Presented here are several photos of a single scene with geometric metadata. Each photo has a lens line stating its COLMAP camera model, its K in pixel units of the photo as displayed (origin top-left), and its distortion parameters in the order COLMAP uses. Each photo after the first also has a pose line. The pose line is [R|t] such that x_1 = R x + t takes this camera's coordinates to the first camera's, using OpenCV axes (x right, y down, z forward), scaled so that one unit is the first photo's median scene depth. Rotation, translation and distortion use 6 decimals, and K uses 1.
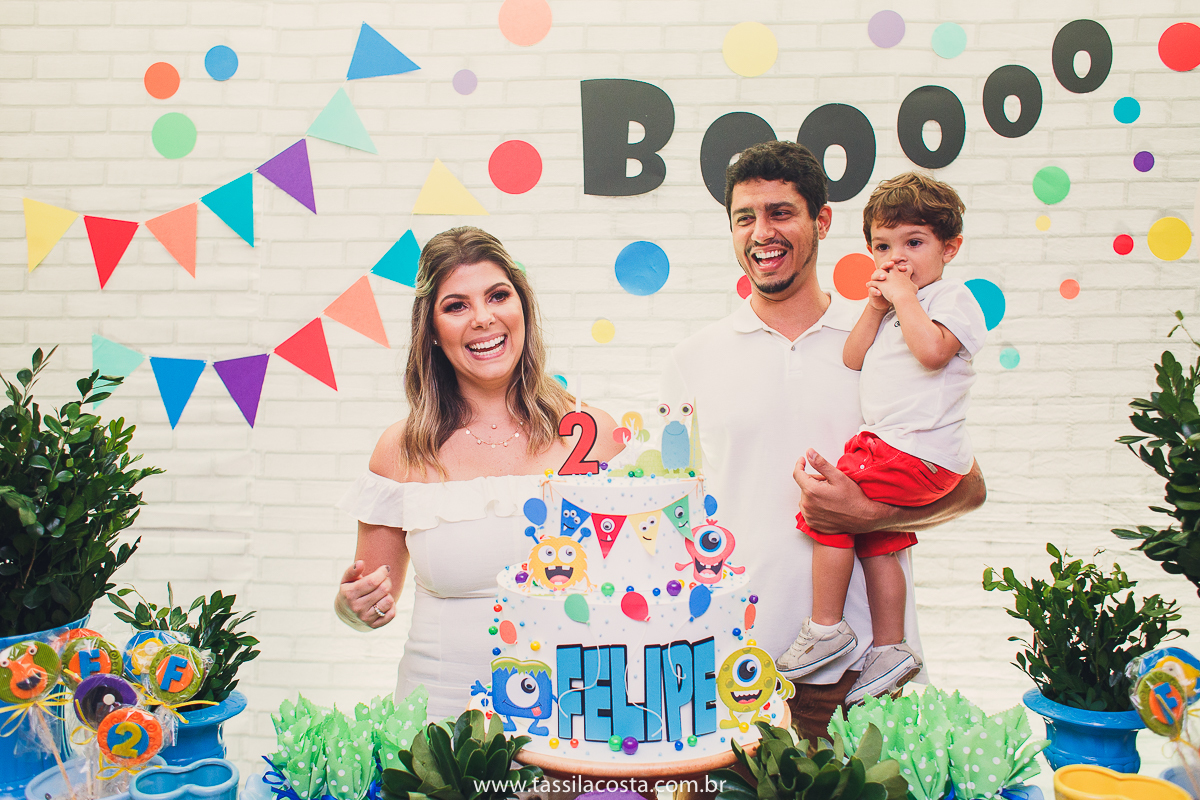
lens RADIAL K [[1027.7, 0, 581.3], [0, 1027.7, 405.5], [0, 0, 1]] dist [-0.097912, 0.117166]
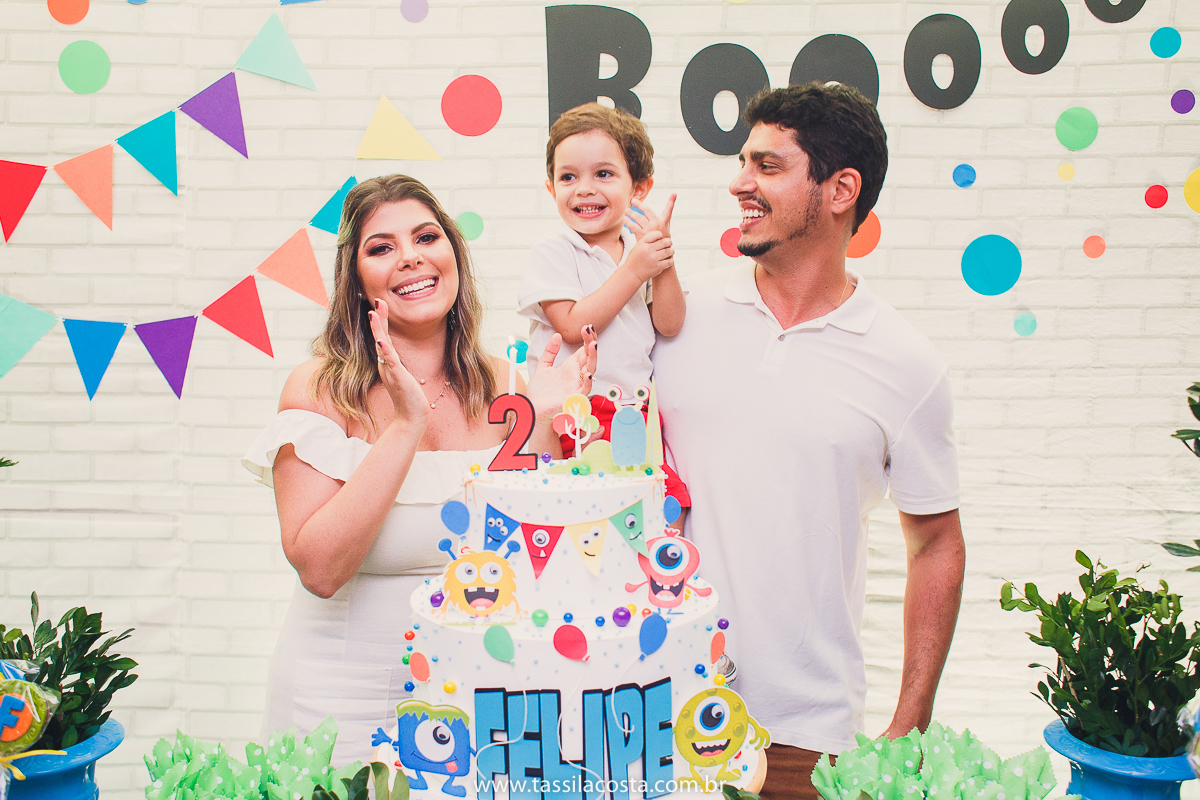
lens RADIAL K [[1027.7, 0, 588.6], [0, 1027.7, 400.5], [0, 0, 1]] dist [-0.097912, 0.117166]
pose [[0.999966, 0.003391, 0.007486, 0.031366], [-0.003679, 0.999236, 0.038906, -0.012685], [-0.007348, -0.038933, 0.999215, 0.108652]]
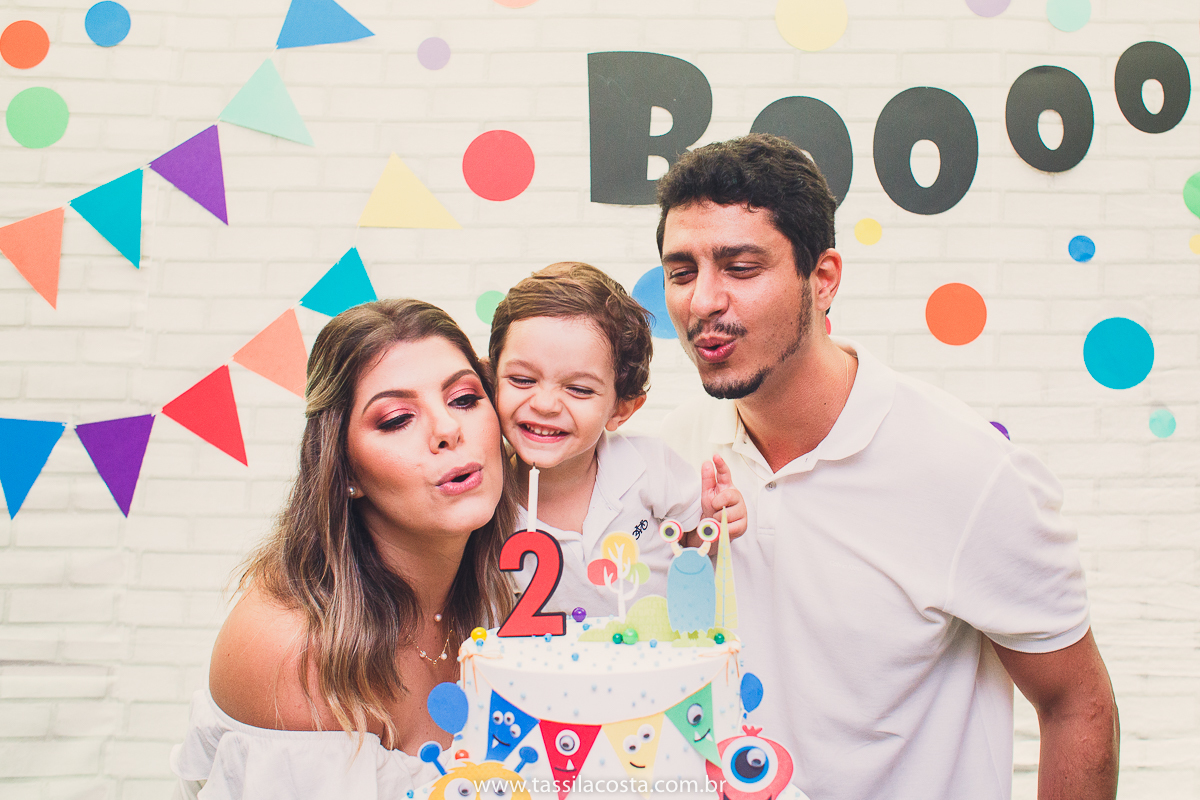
lens RADIAL K [[1111.6, 0, 672.9], [0, 1111.6, 346.8], [0, 0, 1]] dist [-0.088768, 0.112204]
pose [[0.999271, 0.005683, 0.037746, 0.032894], [-0.001899, 0.995033, -0.099531, -0.021767], [-0.038124, 0.099386, 0.994318, 0.207275]]
